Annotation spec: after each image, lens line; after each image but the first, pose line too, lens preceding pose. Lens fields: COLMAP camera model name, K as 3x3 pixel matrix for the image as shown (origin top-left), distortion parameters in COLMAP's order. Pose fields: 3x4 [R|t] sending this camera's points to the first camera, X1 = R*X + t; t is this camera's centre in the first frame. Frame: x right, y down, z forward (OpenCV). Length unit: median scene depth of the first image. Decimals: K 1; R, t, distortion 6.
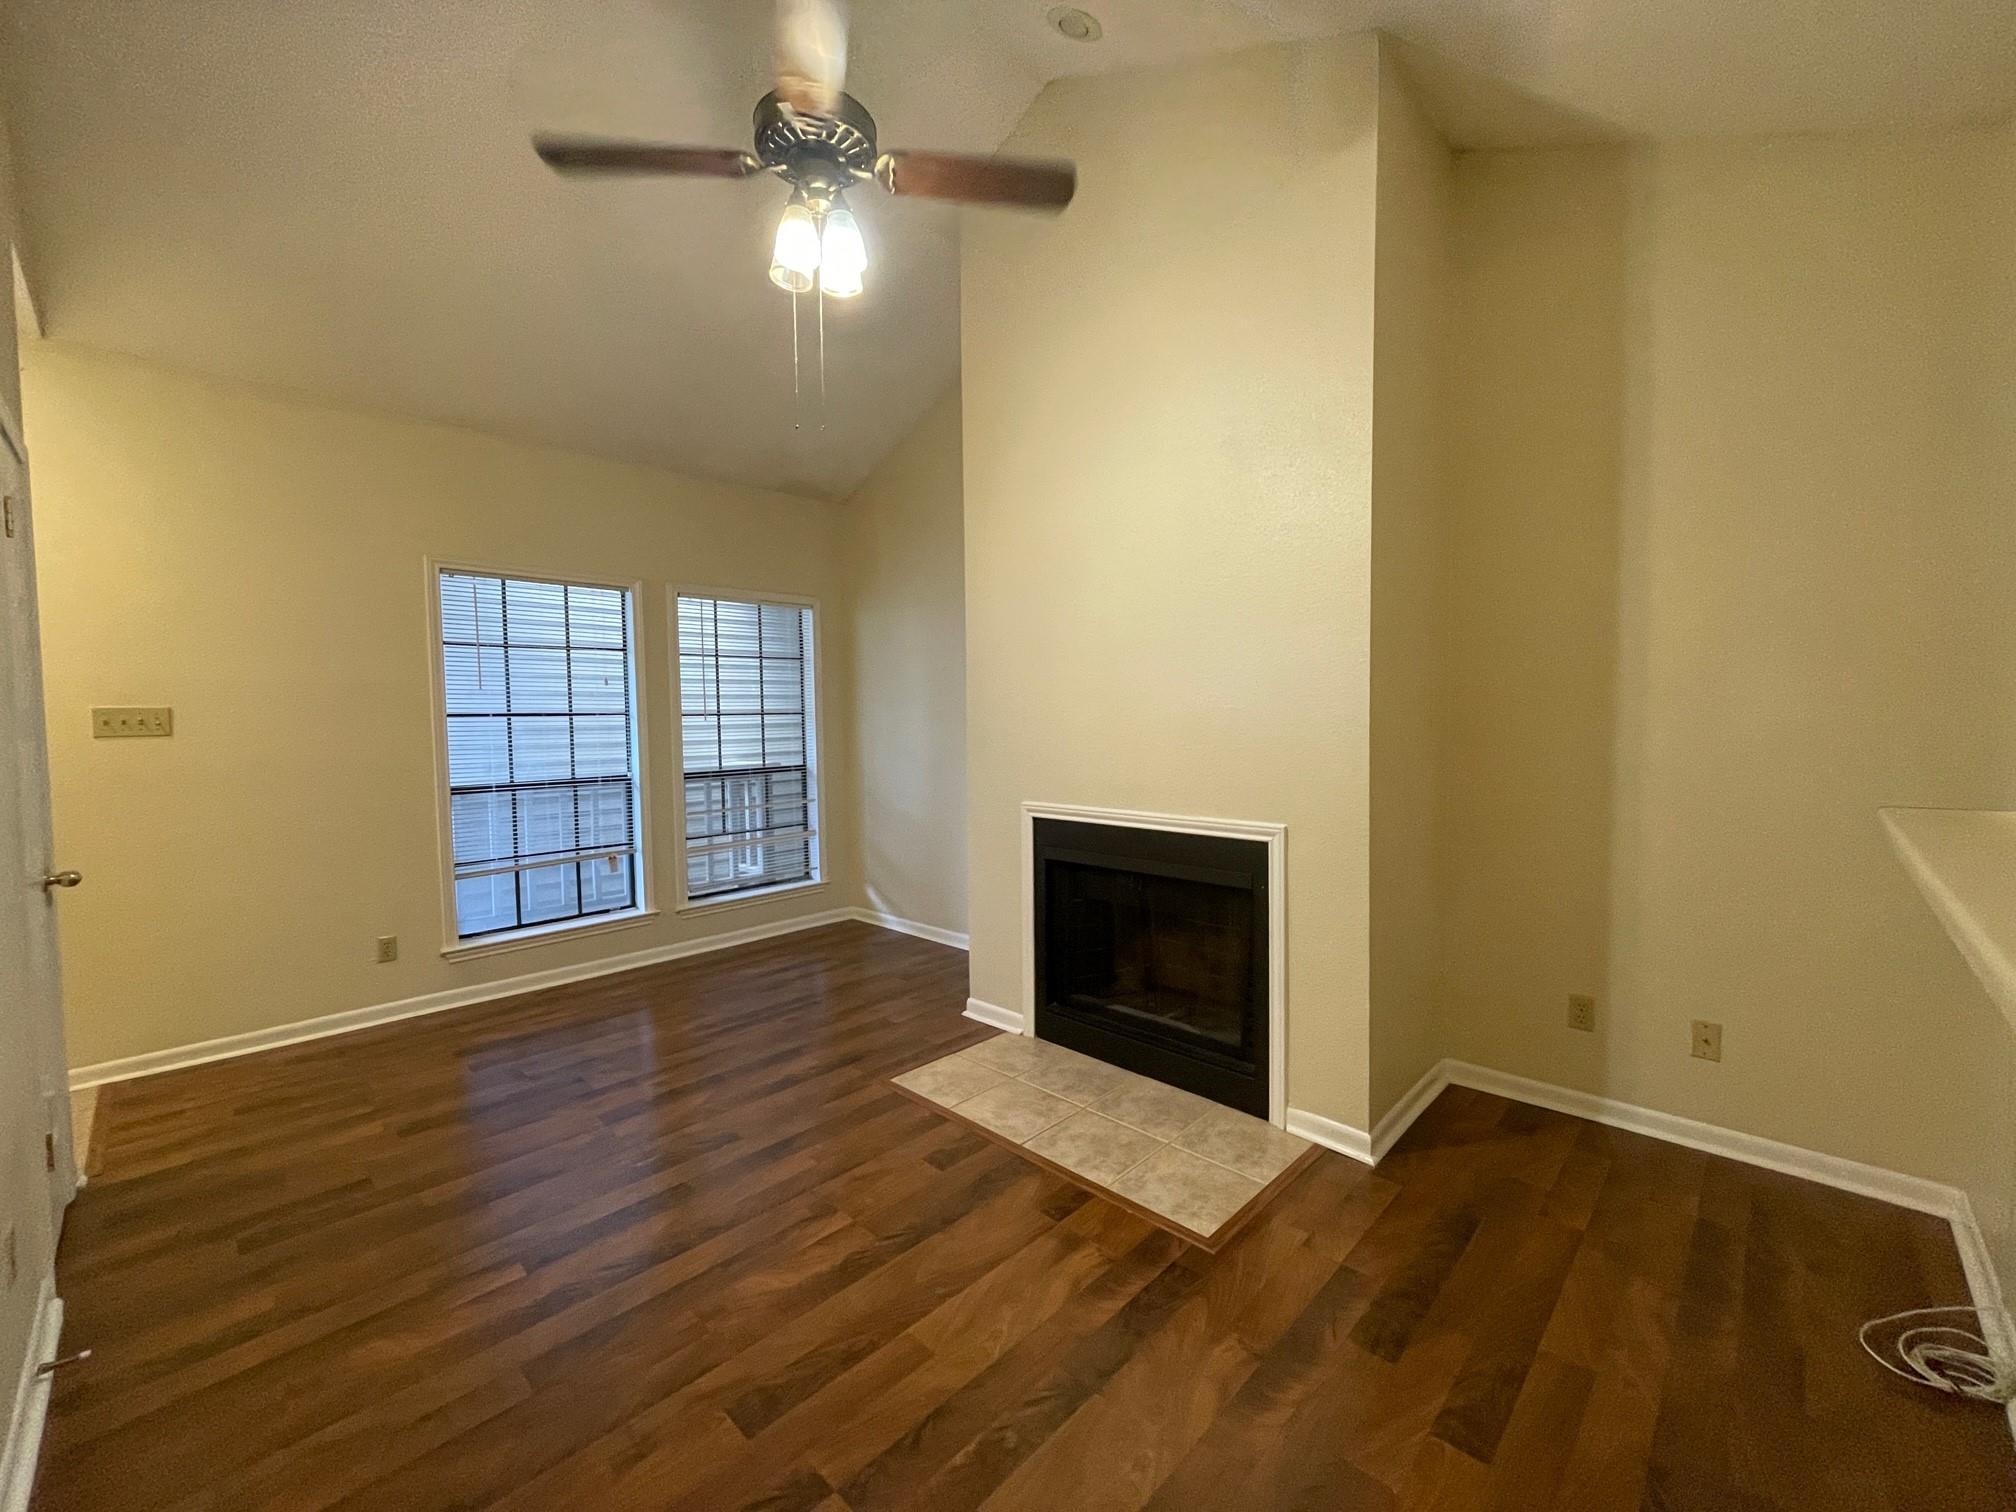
lens RADIAL K [[814.2, 0, 1004.7], [0, 814.2, 752.6], [0, 0, 1]] dist [-0.005936, 0.000363]
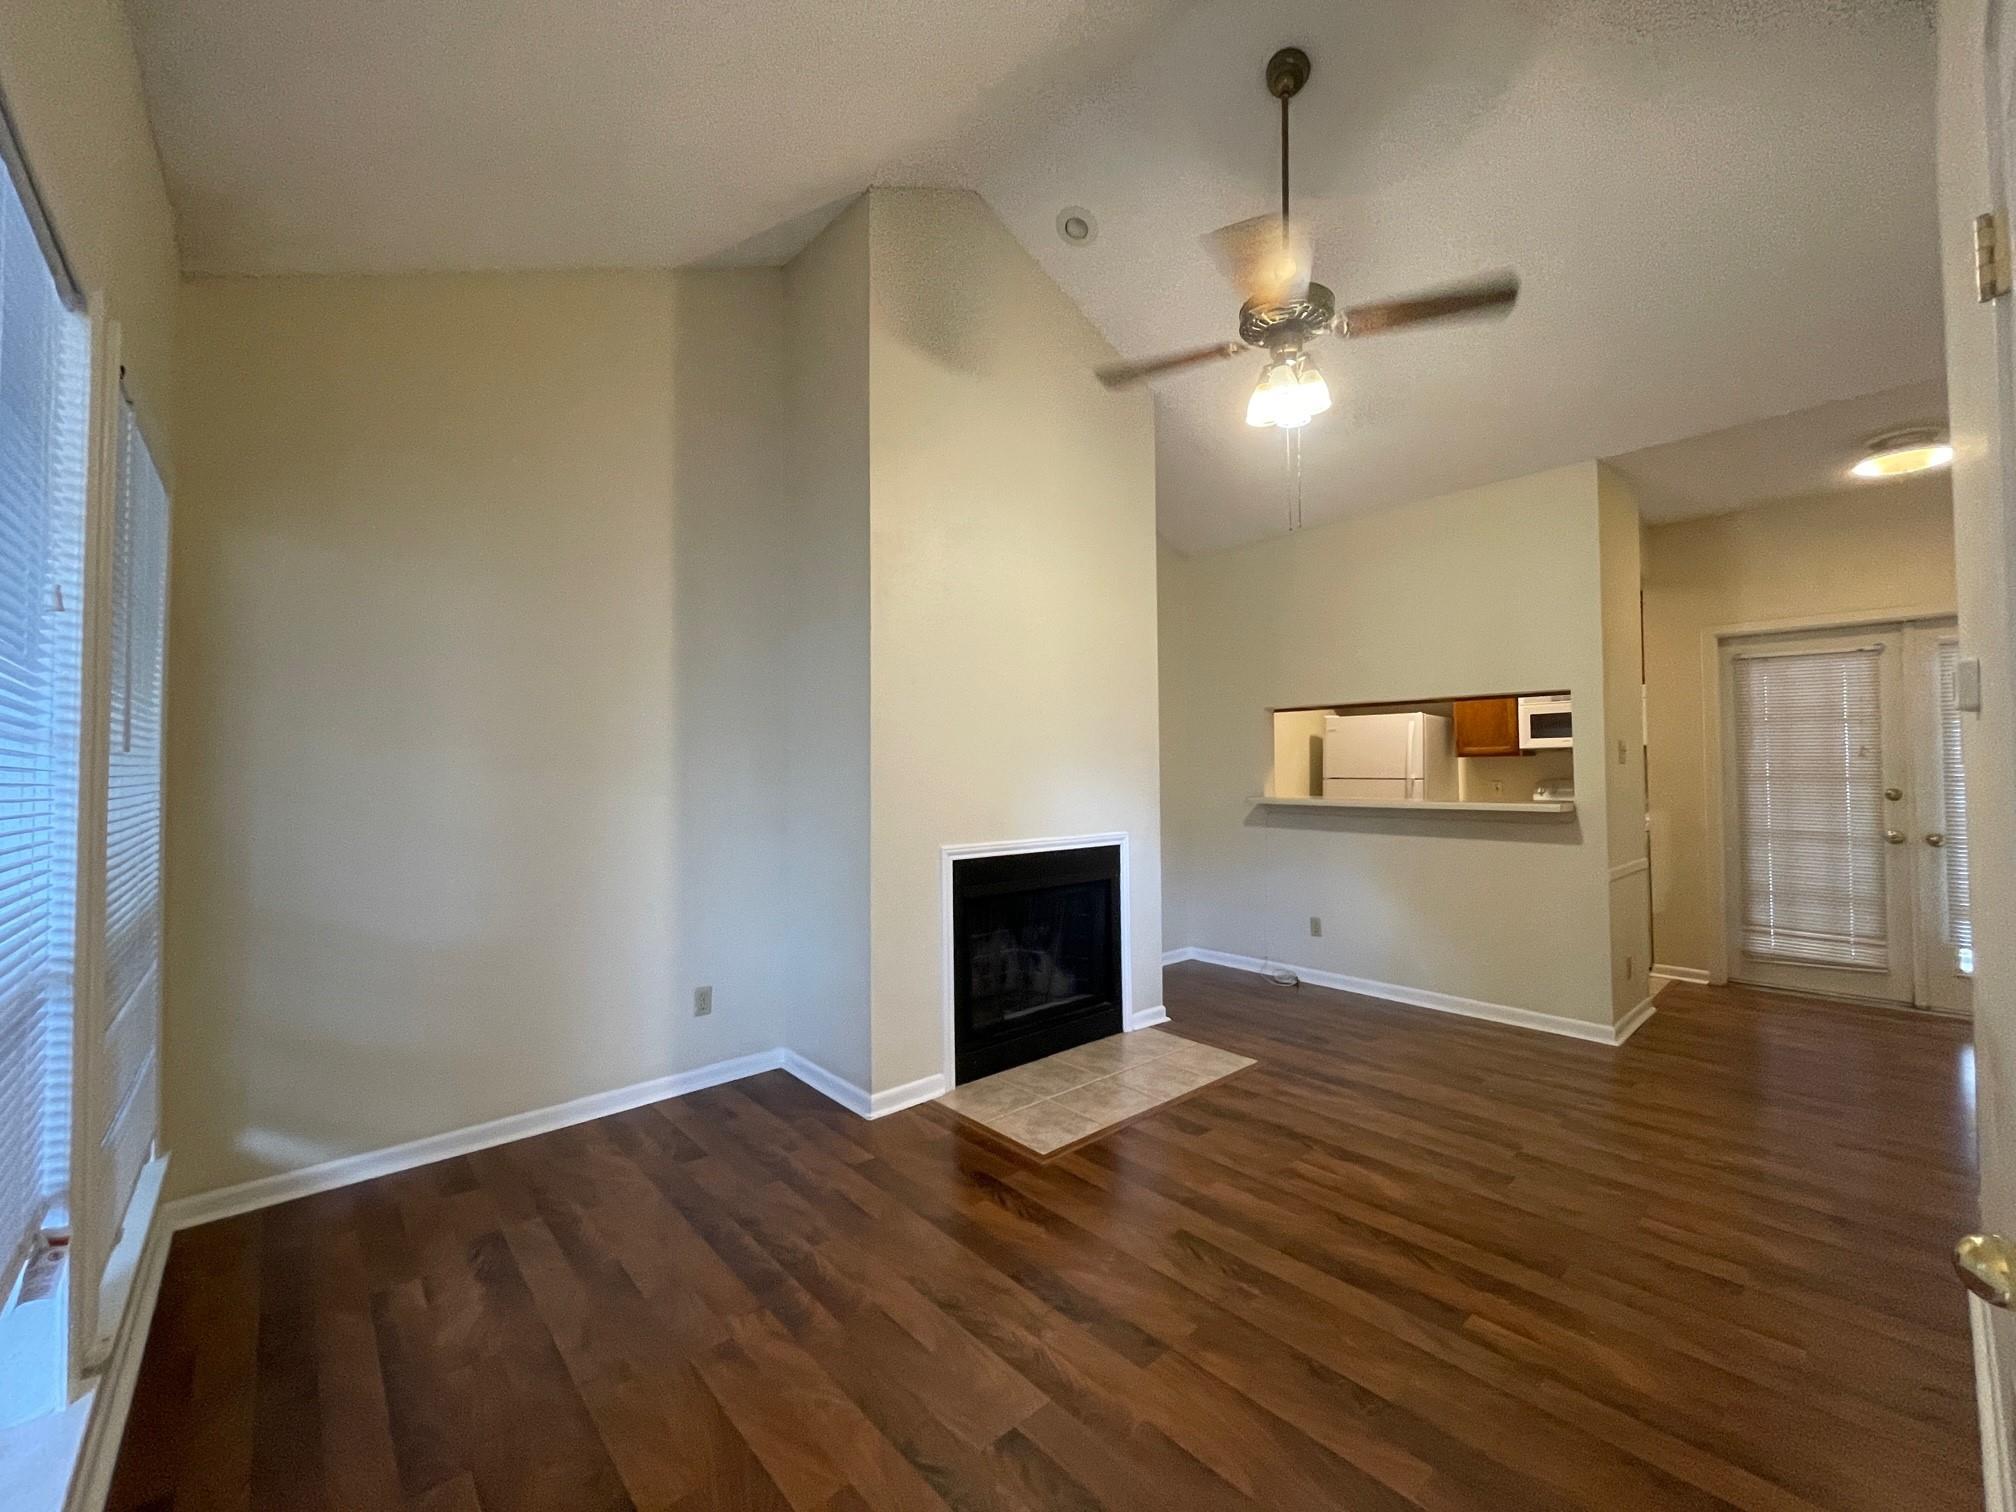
lens RADIAL K [[814.2, 0, 1010.5], [0, 814.2, 755.3], [0, 0, 1]] dist [-0.005936, 0.000363]
pose [[0.073847, 0.031062, 0.996786, -1.204189], [0.052755, 0.997994, -0.035008, -0.013303], [-0.995873, 0.055171, 0.072060, 1.074641]]
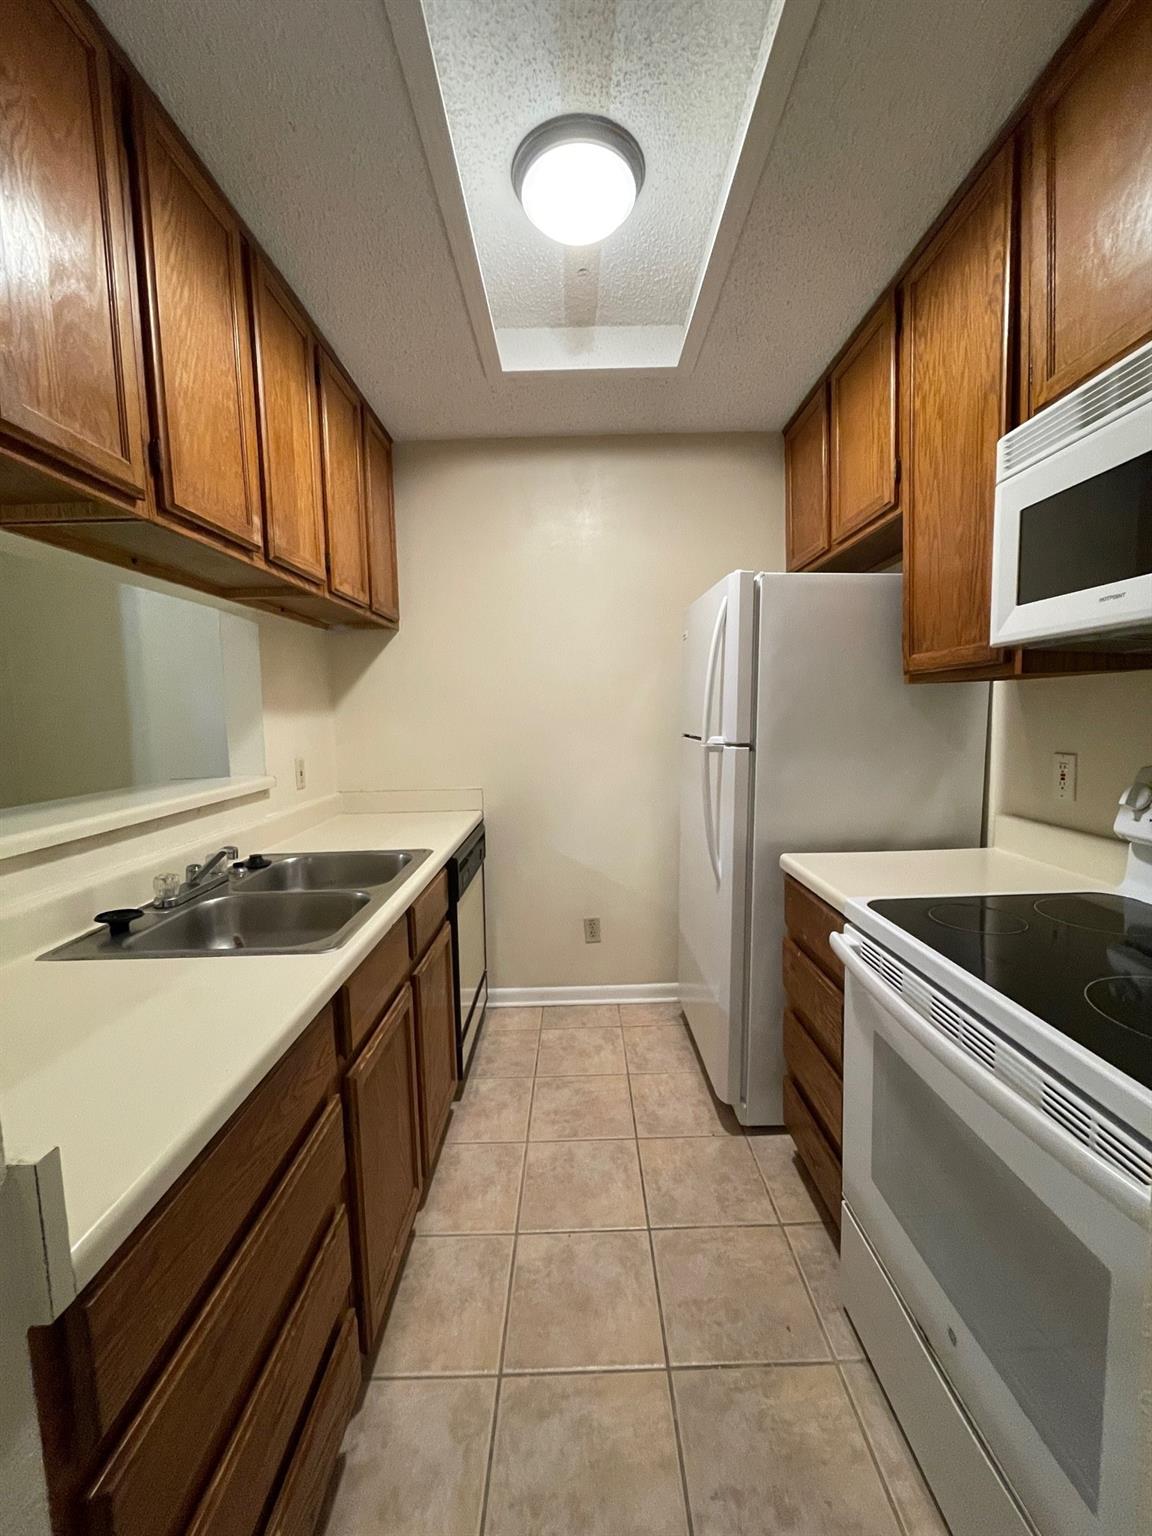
lens RADIAL K [[620.4, 0, 577.4], [0, 620.4, 767.1], [0, 0, 1]] dist [-0.005936, 0.000363]
pose [[0.713518, -0.063363, 0.697766, 0.533226], [0.049874, 0.997969, 0.039624, 0.022874], [-0.698860, 0.006528, 0.715229, -0.269116]]
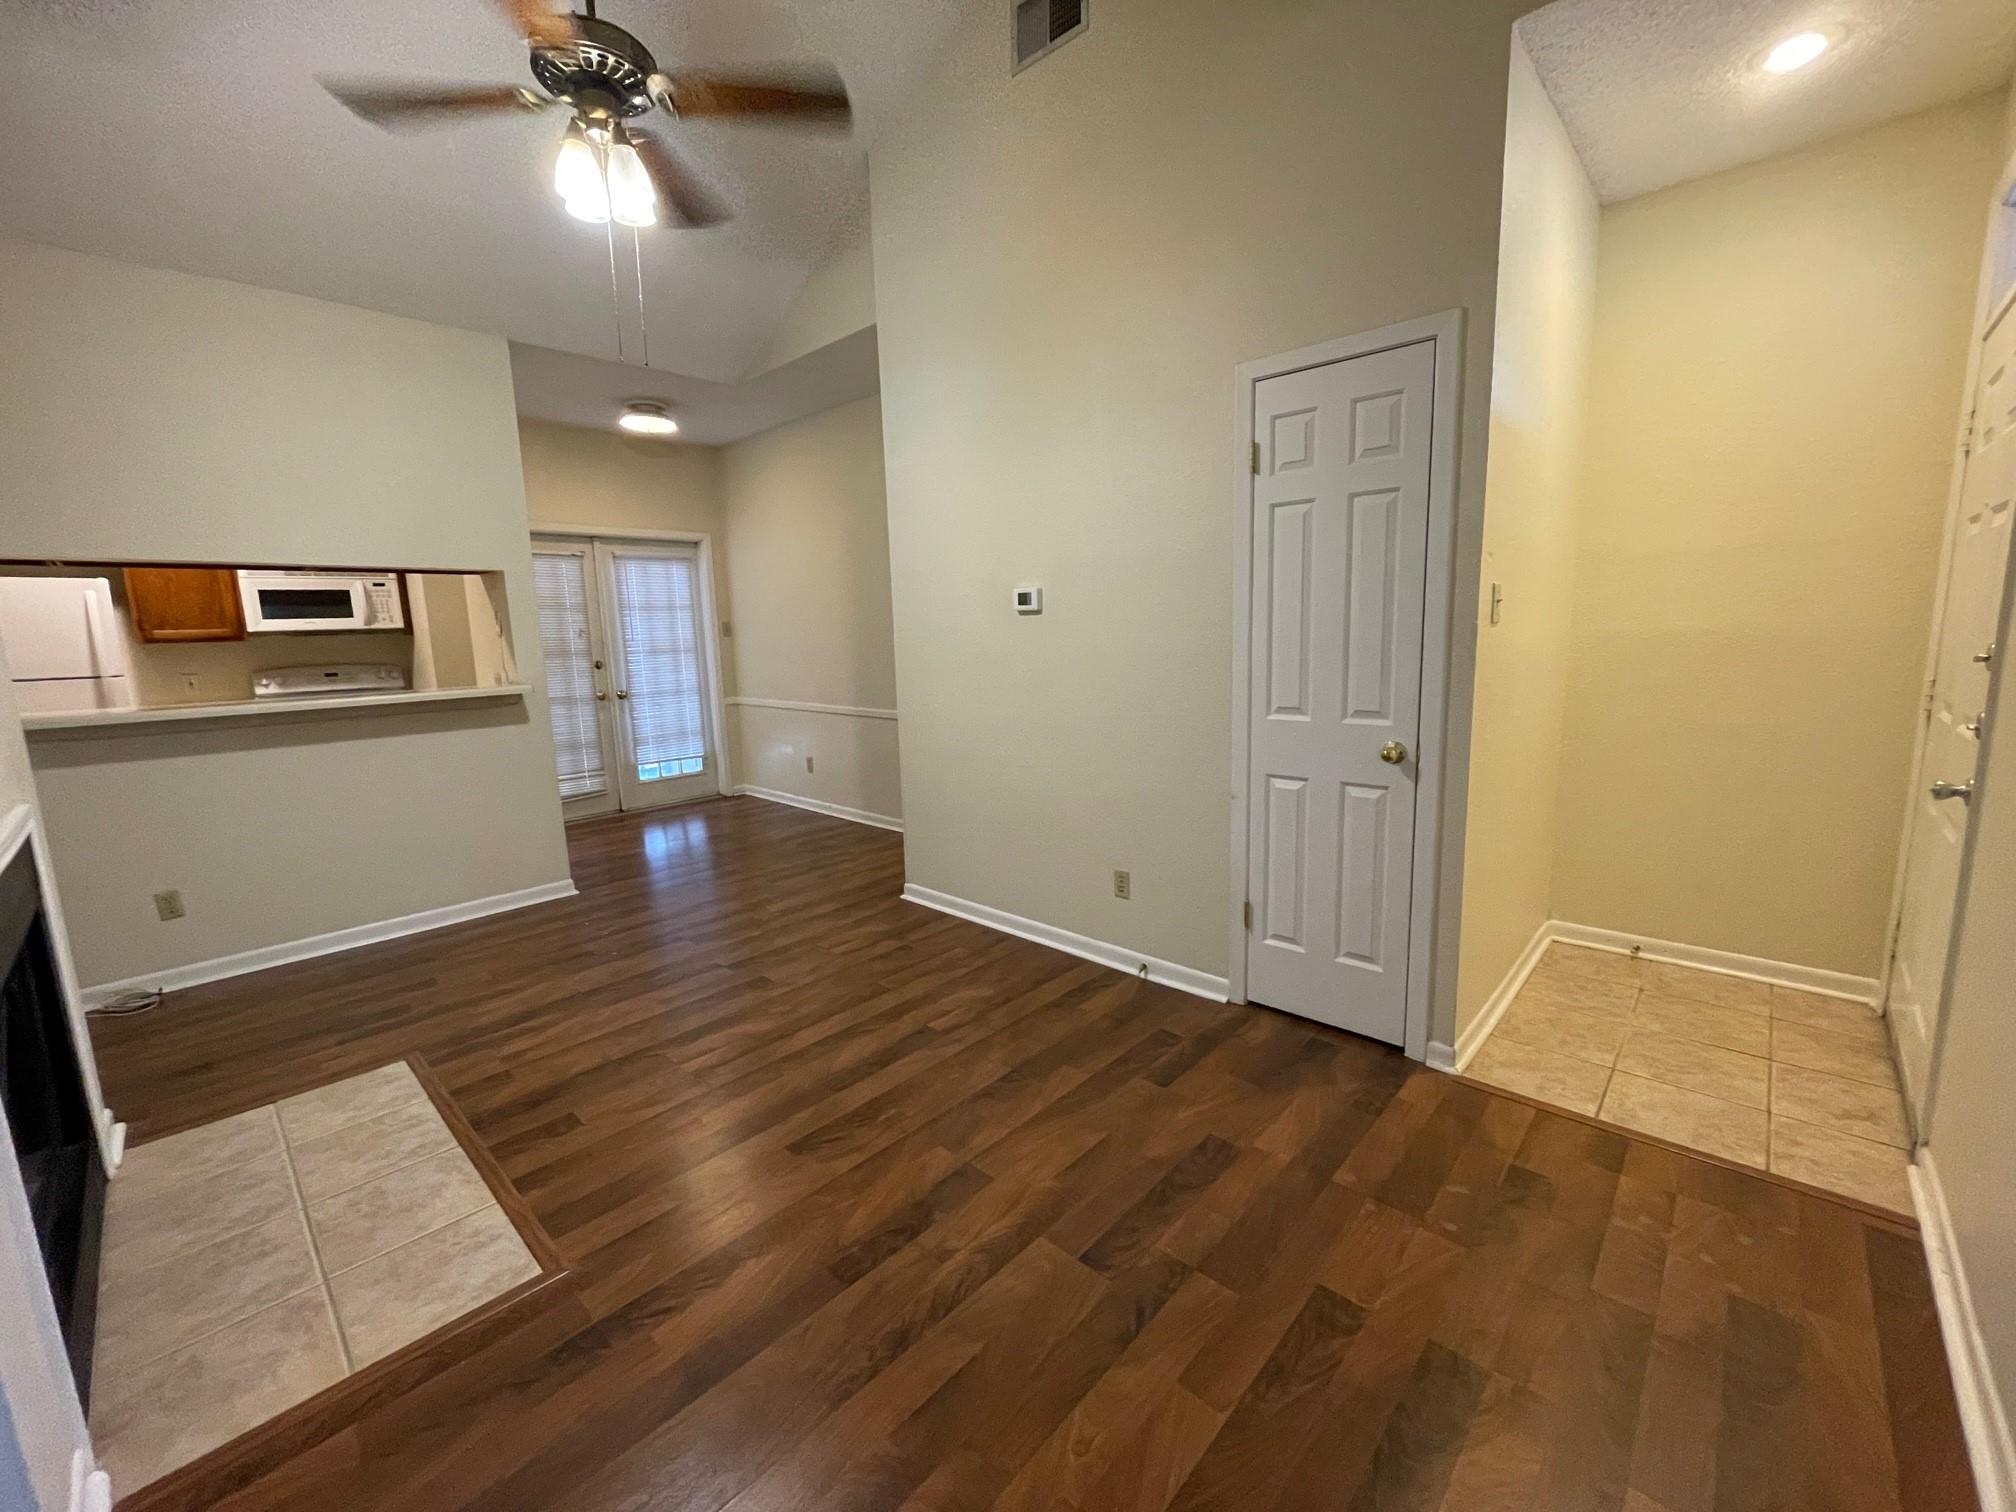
lens RADIAL K [[814.2, 0, 1001.9], [0, 814.2, 752.1], [0, 0, 1]] dist [-0.005936, 0.000363]
pose [[-0.999006, 0.044078, -0.006670, -0.543441], [0.041831, 0.978580, 0.201570, -0.067797], [0.015412, 0.201091, -0.979451, 1.695226]]
